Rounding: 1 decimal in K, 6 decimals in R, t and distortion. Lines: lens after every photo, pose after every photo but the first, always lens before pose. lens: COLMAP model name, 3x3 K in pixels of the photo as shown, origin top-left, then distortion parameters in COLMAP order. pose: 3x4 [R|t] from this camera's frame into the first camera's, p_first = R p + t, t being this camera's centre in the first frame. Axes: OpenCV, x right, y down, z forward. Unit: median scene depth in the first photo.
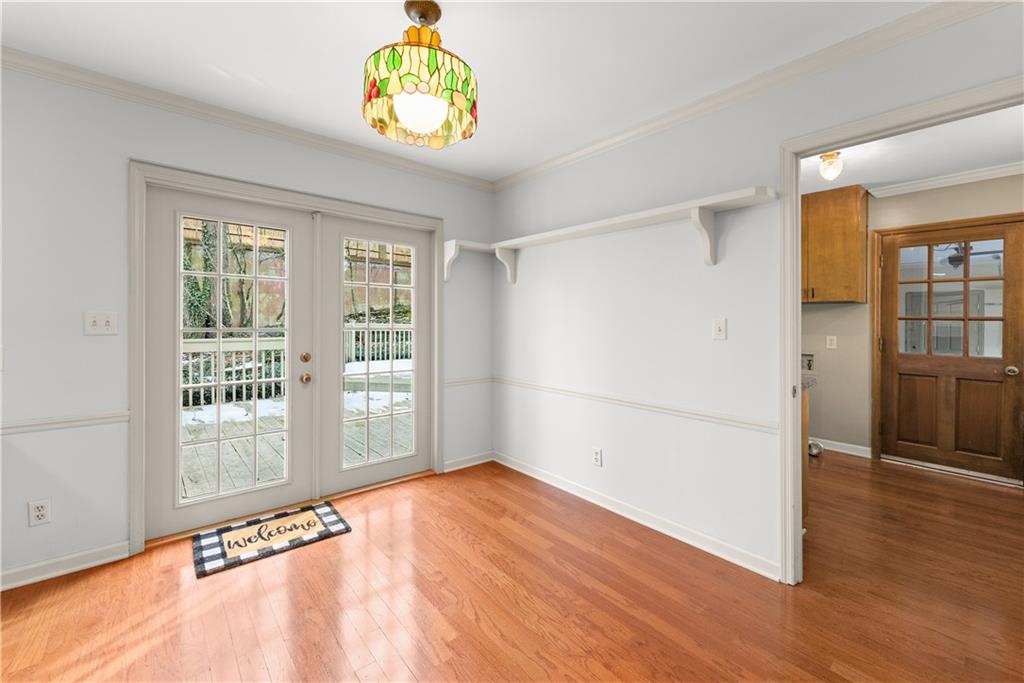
lens RADIAL K [[415.2, 0, 514.2], [0, 415.2, 313.6], [0, 0, 1]] dist [0.000847, 0.000204]
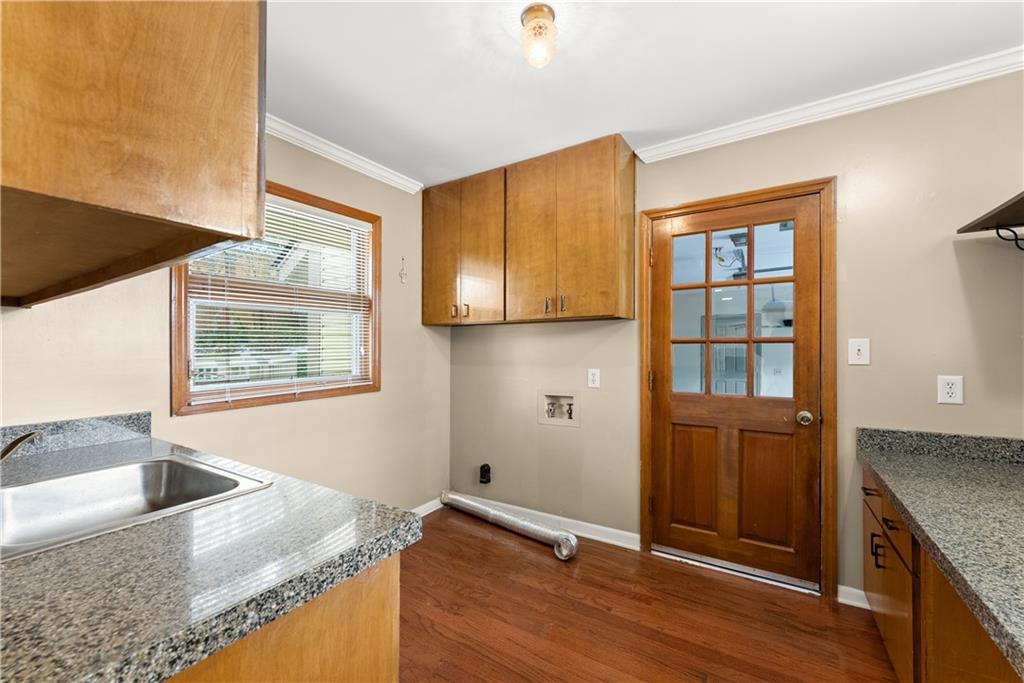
lens RADIAL K [[415.2, 0, 502.4], [0, 415.2, 346.4], [0, 0, 1]] dist [0.000847, 0.000204]
pose [[0.957000, -0.017923, 0.289533, 0.468191], [0.013763, 0.999771, 0.016398, 0.004876], [-0.289761, -0.011708, 0.957027, 0.435509]]
